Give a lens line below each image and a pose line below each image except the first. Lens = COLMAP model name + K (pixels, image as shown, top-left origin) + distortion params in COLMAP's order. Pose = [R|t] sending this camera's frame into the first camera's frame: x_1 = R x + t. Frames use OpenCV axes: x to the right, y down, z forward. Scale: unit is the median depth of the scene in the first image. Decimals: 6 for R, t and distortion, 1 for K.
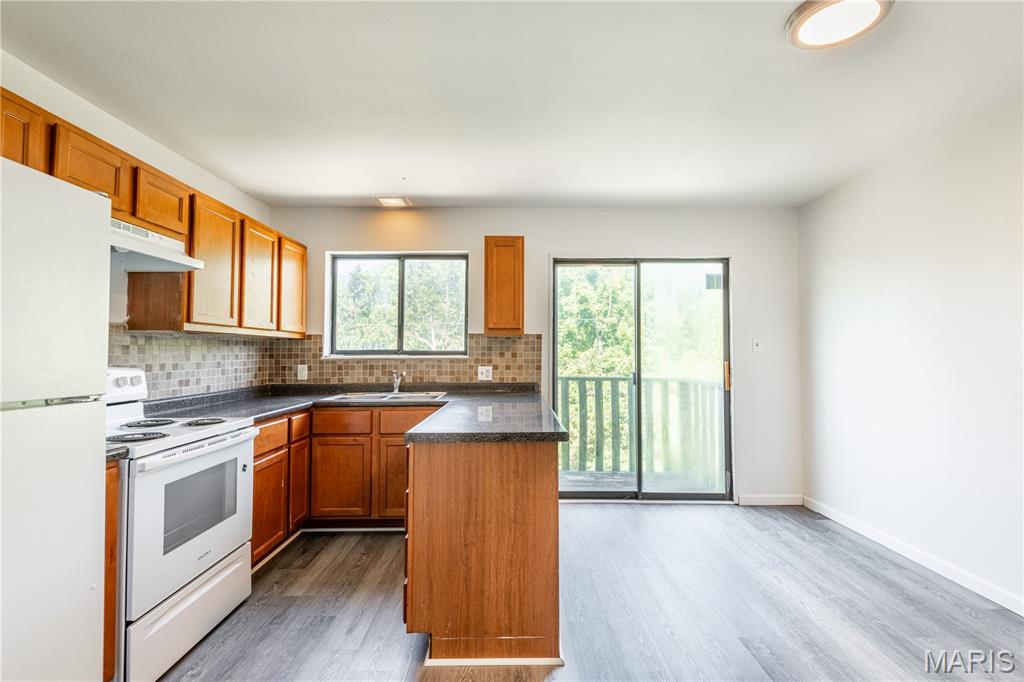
lens RADIAL K [[464.2, 0, 511.2], [0, 464.2, 337.2], [0, 0, 1]] dist [0.044654, -0.025938]
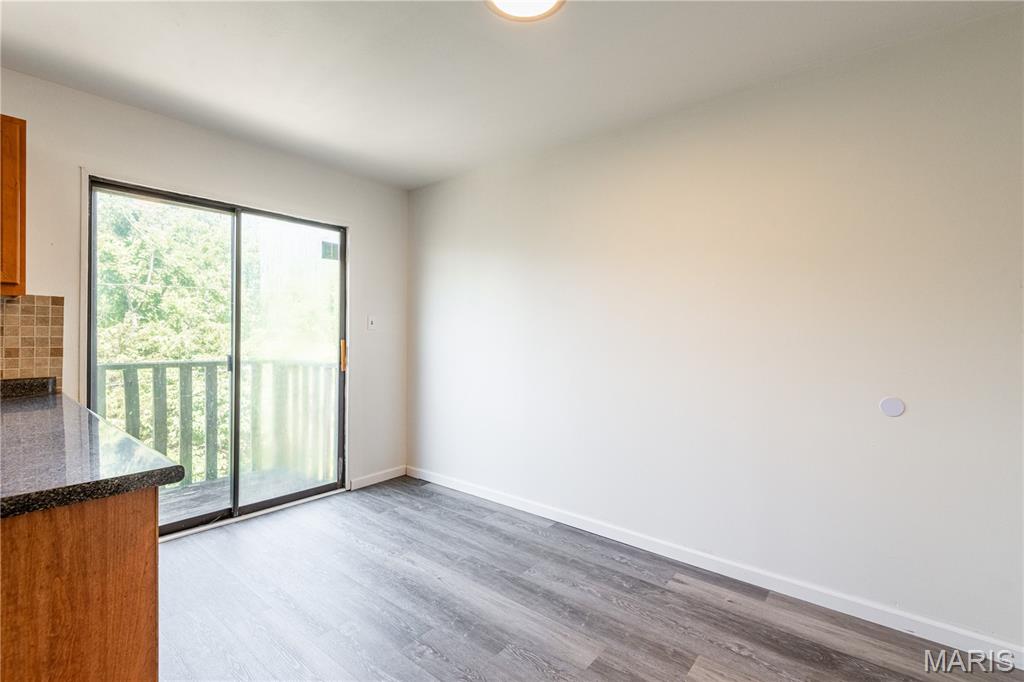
lens RADIAL K [[463.7, 0, 511.4], [0, 463.7, 335.4], [0, 0, 1]] dist [0.021657, -0.010469]
pose [[0.639543, 0.001142, 0.768755, -0.031978], [-0.034166, 0.999053, 0.026939, 0.007604], [-0.767996, -0.043494, 0.638976, 0.165272]]
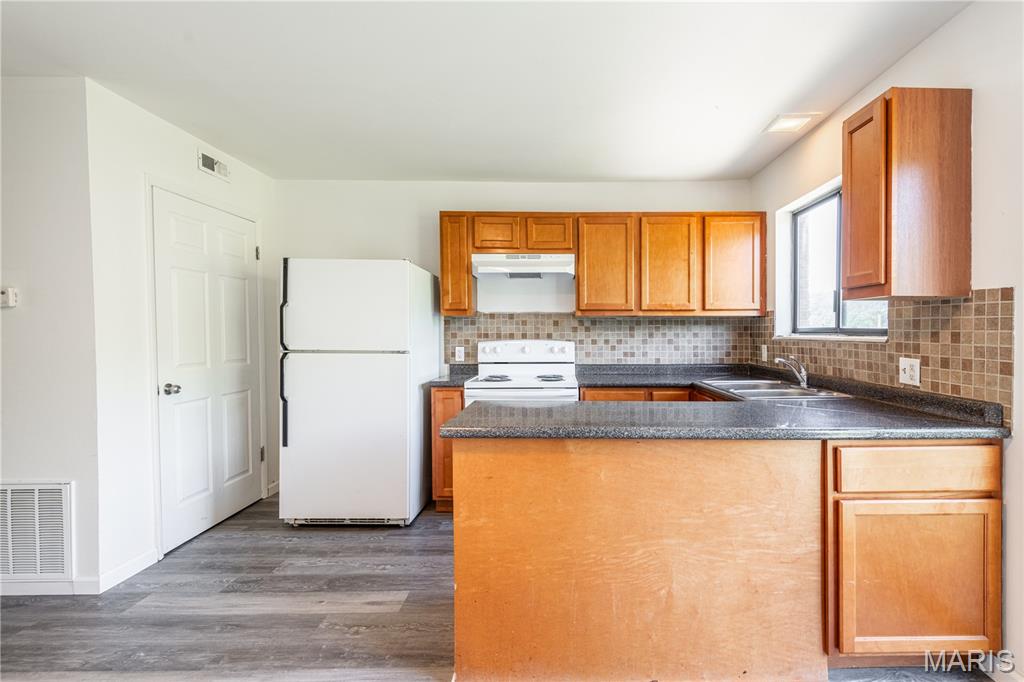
lens RADIAL K [[464.2, 0, 511.2], [0, 464.2, 337.2], [0, 0, 1]] dist [0.044654, -0.025938]
pose [[-0.033726, 0.013671, -0.999338, 0.511833], [0.034814, 0.999316, 0.012495, 0.017615], [0.998825, -0.034370, -0.034179, 0.595094]]
